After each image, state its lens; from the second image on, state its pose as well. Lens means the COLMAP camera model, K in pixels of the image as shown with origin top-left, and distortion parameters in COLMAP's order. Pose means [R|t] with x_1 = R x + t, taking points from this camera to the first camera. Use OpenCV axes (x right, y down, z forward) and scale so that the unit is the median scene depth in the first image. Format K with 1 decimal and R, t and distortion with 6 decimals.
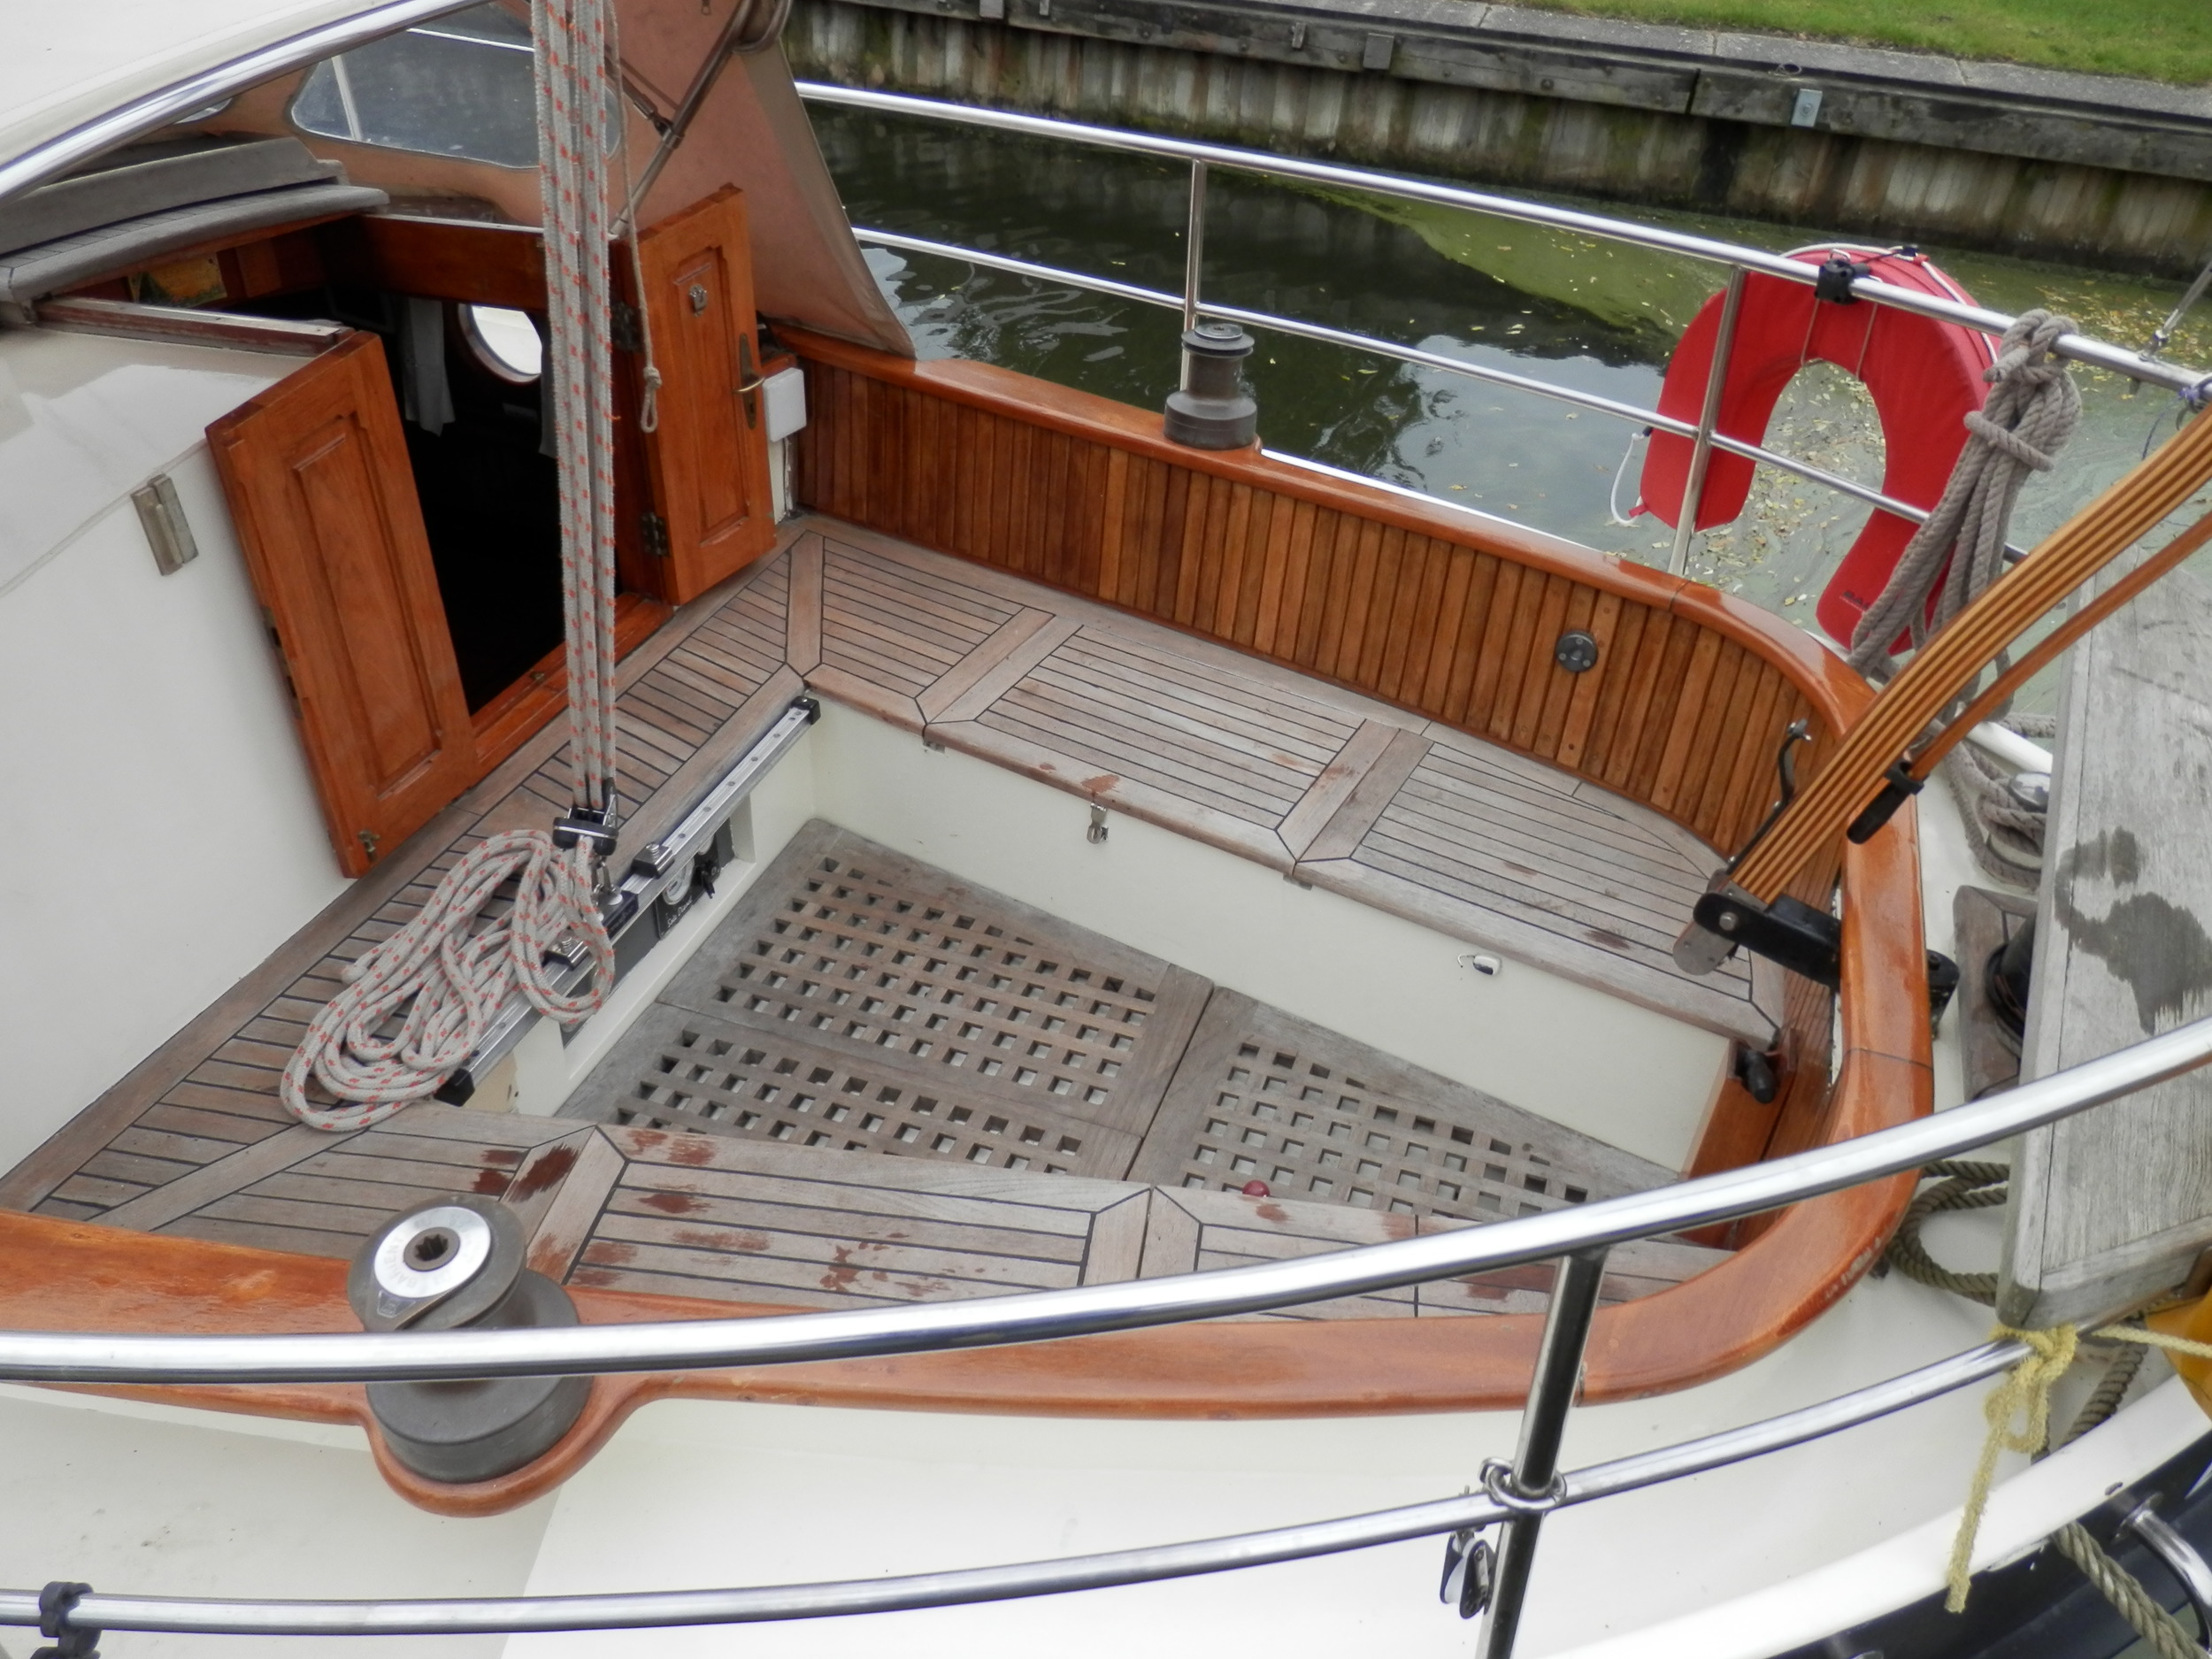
lens RADIAL K [[1644.4, 0, 1121.7], [0, 1644.4, 820.8], [0, 0, 1]] dist [0.006955, 0.002309]
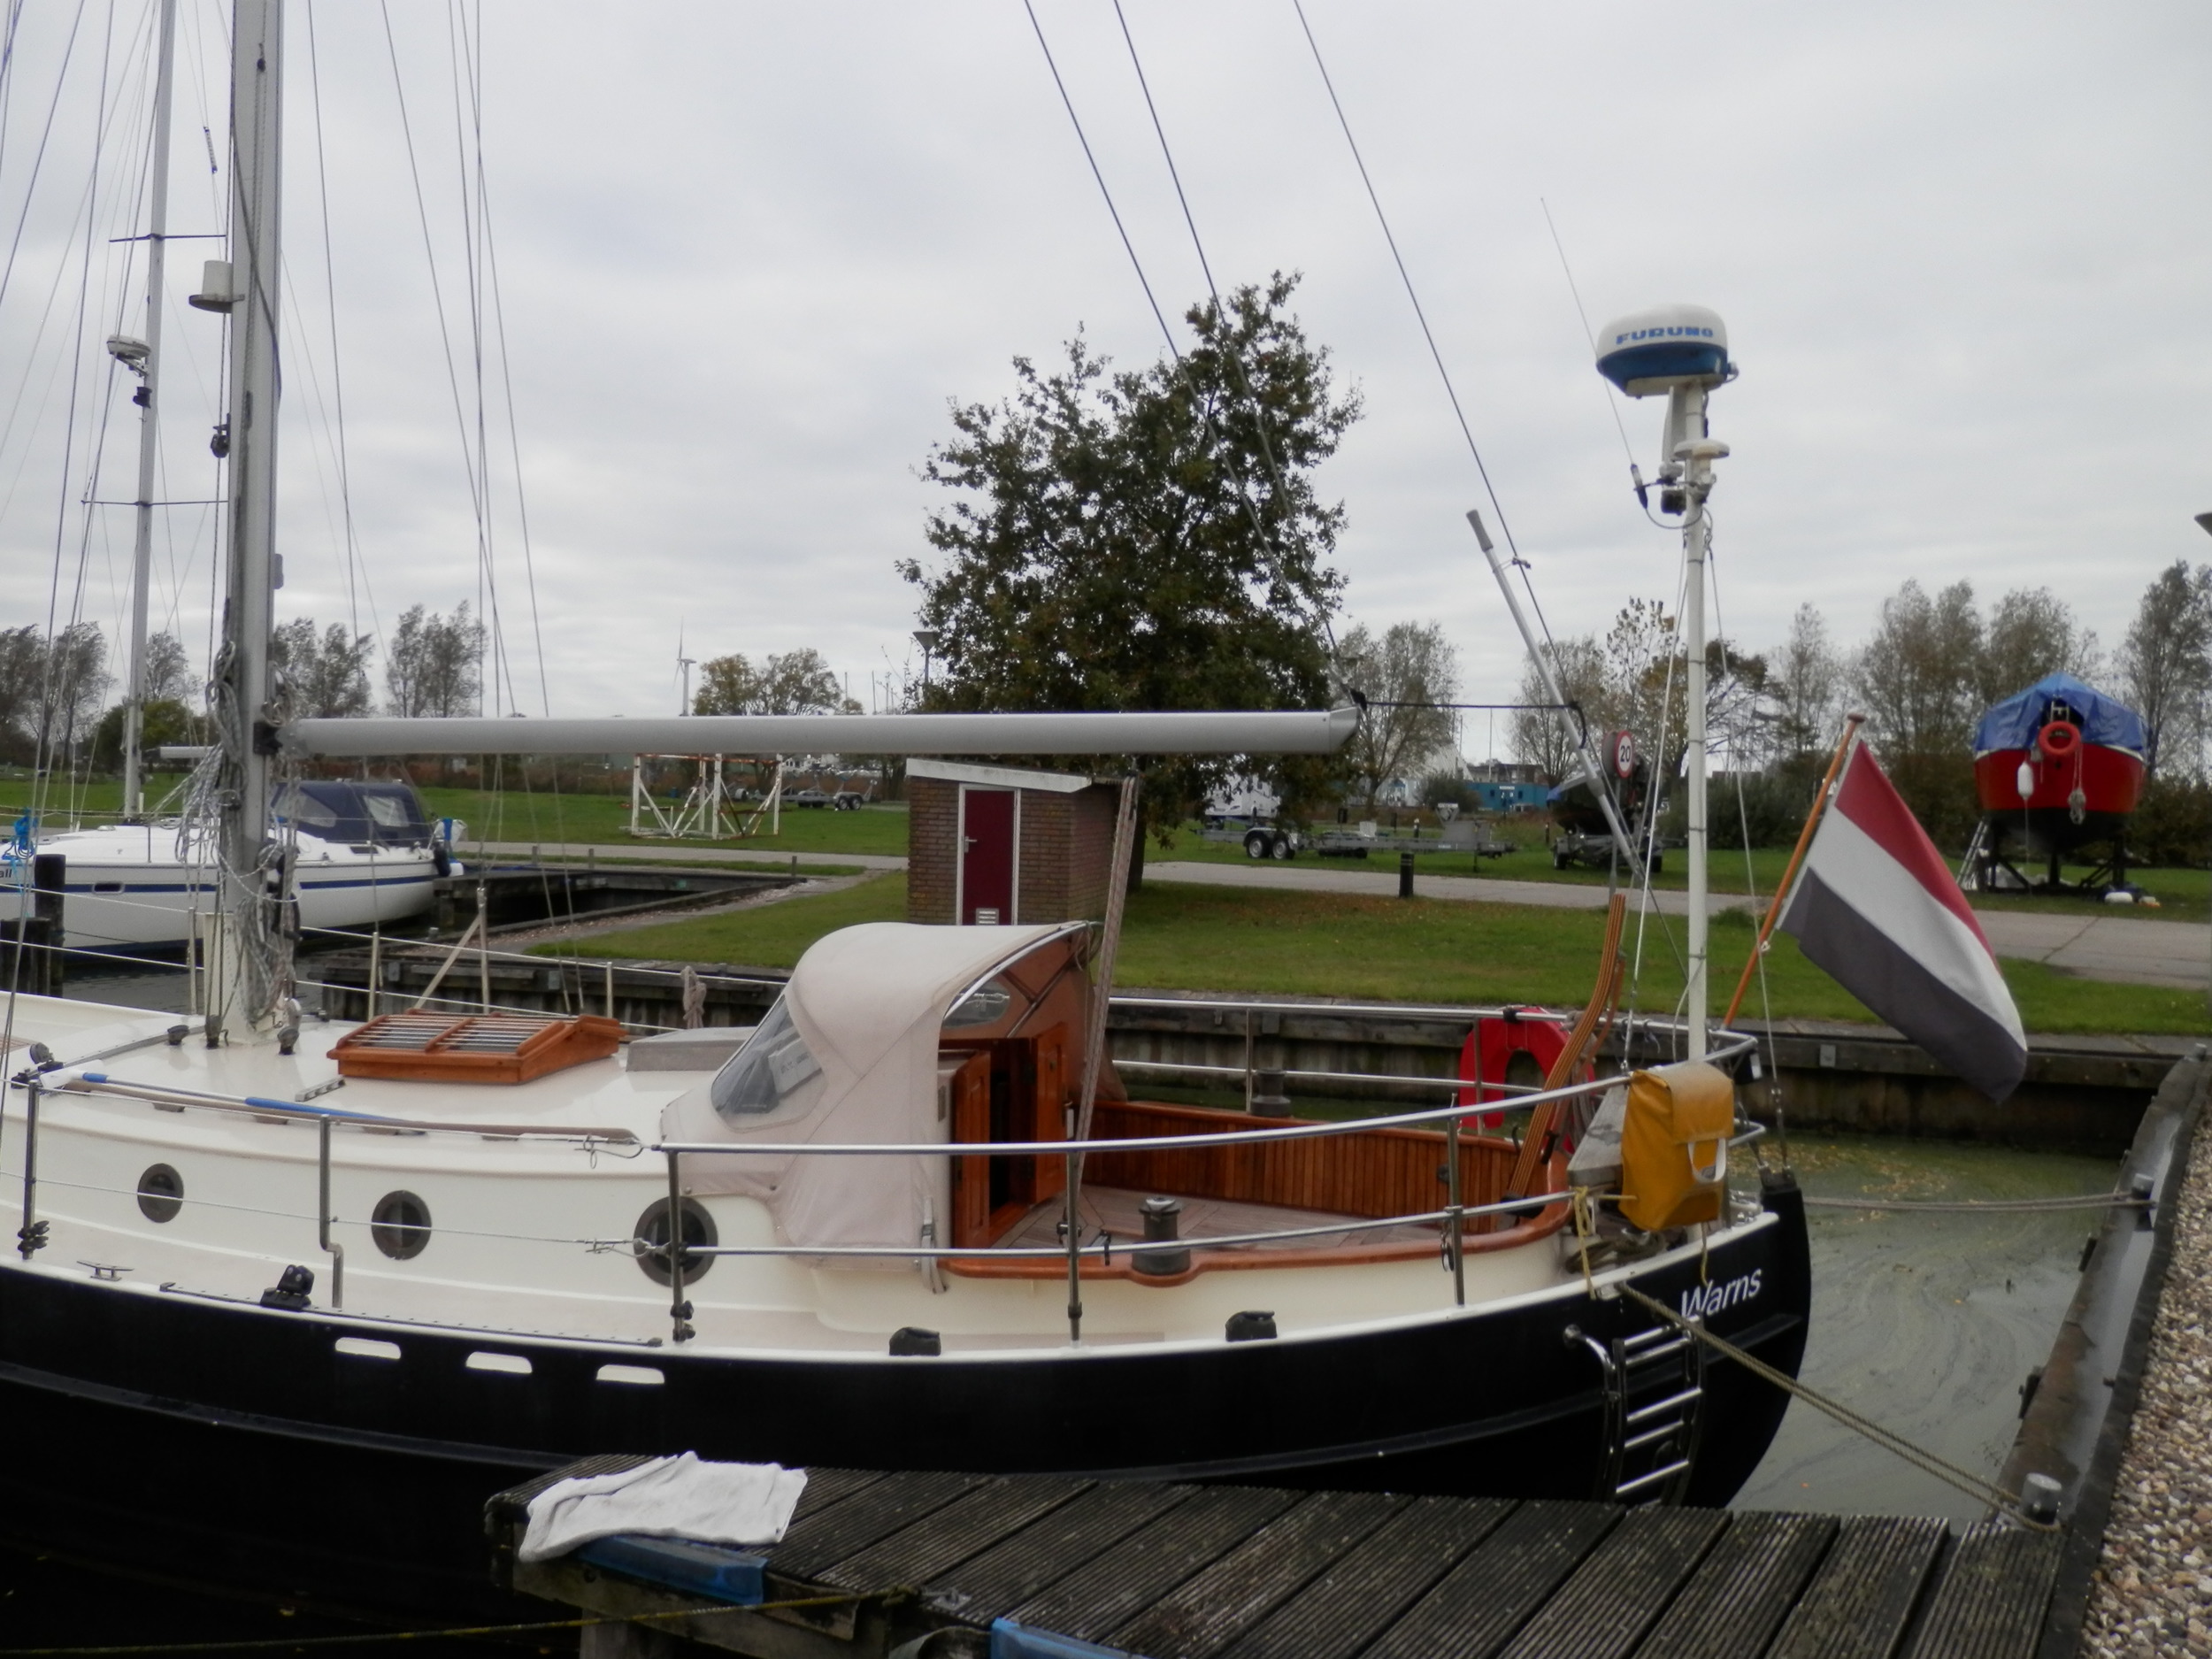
lens RADIAL K [[1644.4, 0, 1123.6], [0, 1644.4, 829.8], [0, 0, 1]] dist [0.006955, 0.002309]
pose [[0.994807, -0.037640, 0.094563, -0.408825], [0.084561, 0.822735, -0.562100, 0.819286], [-0.056643, 0.567177, 0.821646, -1.258846]]
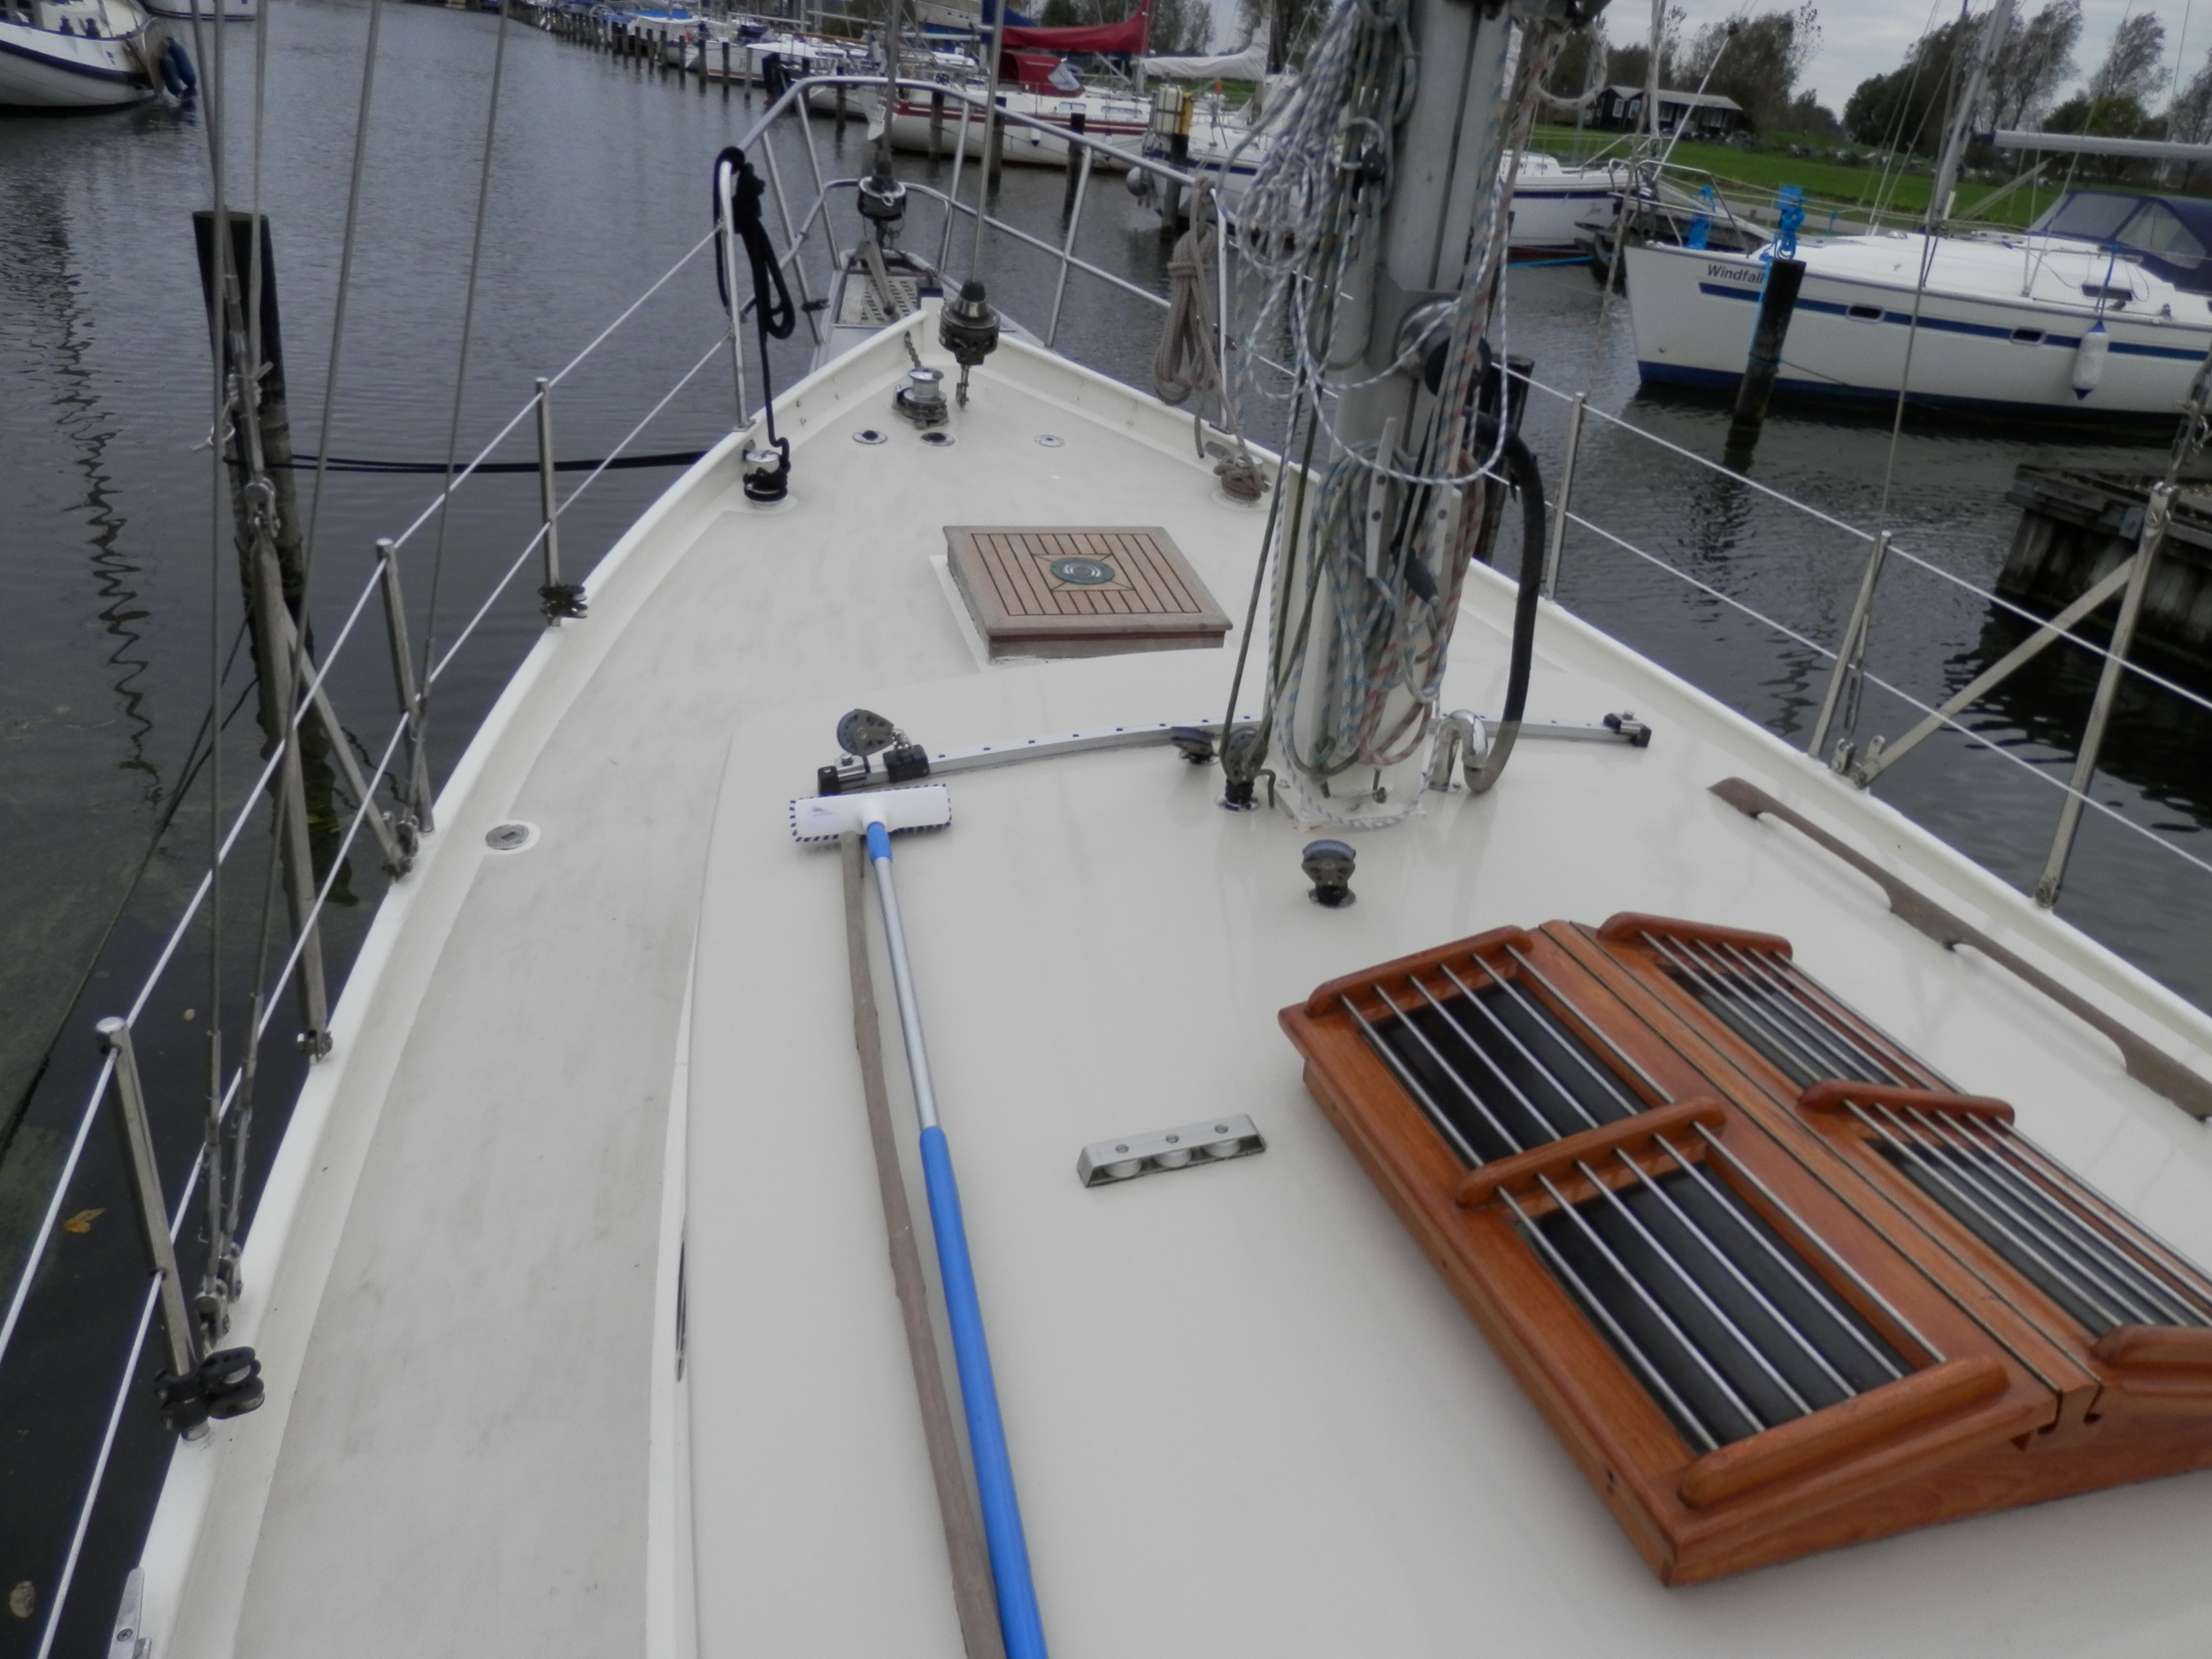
lens RADIAL K [[1644.4, 0, 1141.1], [0, 1644.4, 834.8], [0, 0, 1]] dist [0.006955, 0.002309]
pose [[0.596006, 0.339829, -0.727525, -0.862393], [-0.525601, 0.850071, -0.033514, -0.384438], [0.607059, 0.402362, 0.685262, 0.384286]]
